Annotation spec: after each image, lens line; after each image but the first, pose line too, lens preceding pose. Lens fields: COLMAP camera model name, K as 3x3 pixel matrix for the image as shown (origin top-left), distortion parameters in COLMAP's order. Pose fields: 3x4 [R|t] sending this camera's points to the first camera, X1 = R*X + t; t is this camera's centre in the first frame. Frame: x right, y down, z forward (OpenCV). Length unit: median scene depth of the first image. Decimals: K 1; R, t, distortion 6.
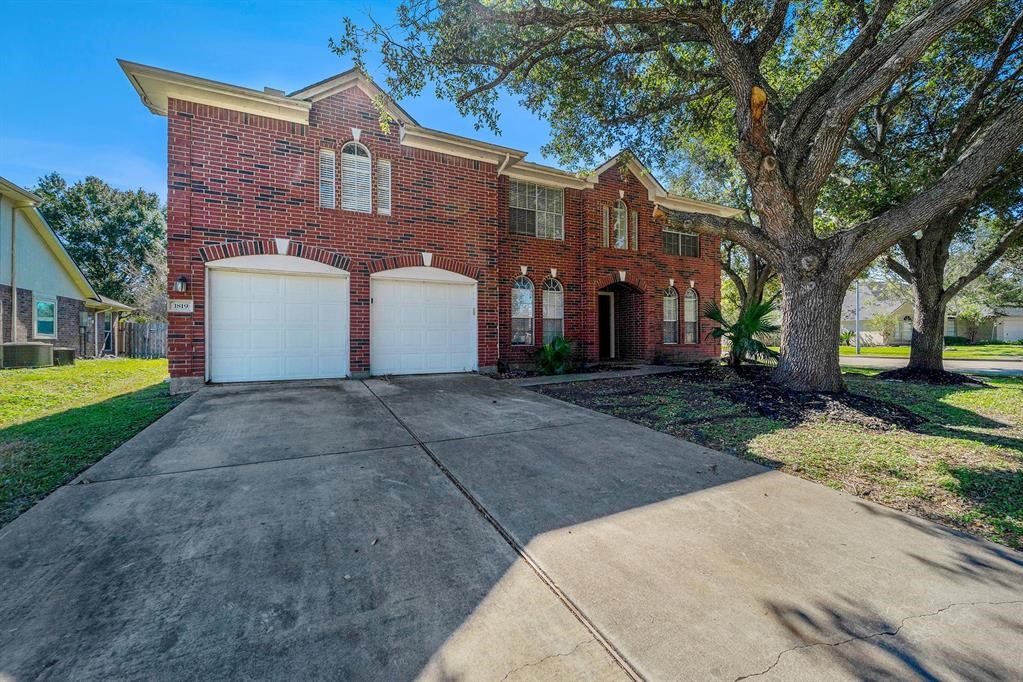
lens RADIAL K [[405.3, 0, 510.1], [0, 405.3, 337.2], [0, 0, 1]] dist [-0.000761, -0.000002]
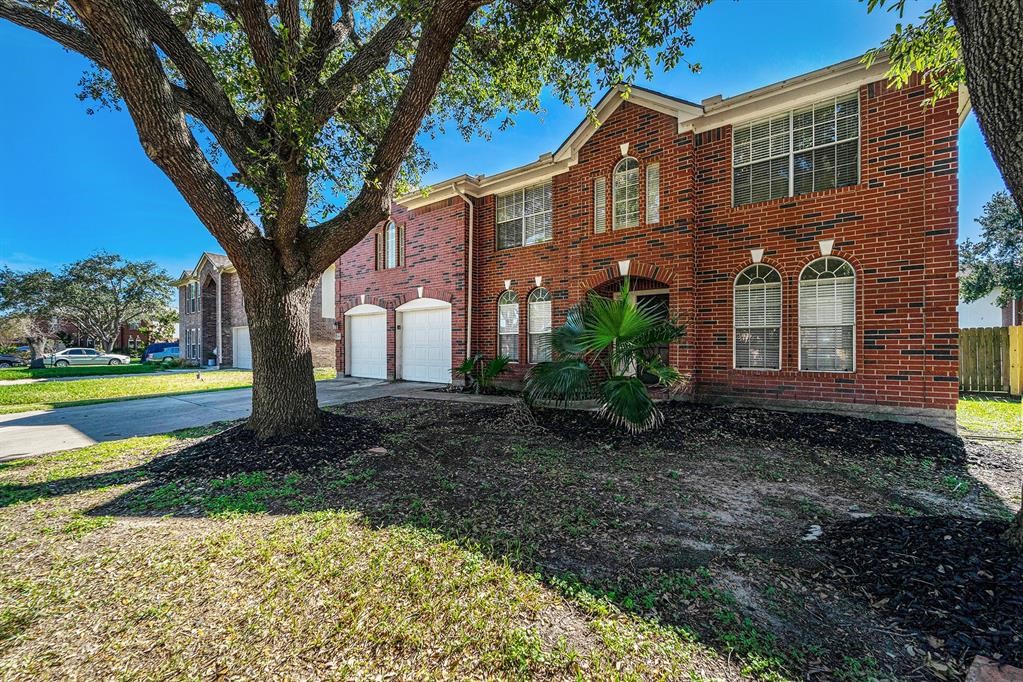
lens RADIAL K [[417.3, 0, 509.6], [0, 417.3, 345.7], [0, 0, 1]] dist [-0.000069, 0.000004]
pose [[0.432315, -0.002040, -0.901720, 0.928833], [-0.000762, 0.999996, -0.002627, -0.017107], [0.901722, 0.001823, 0.432312, 0.573098]]
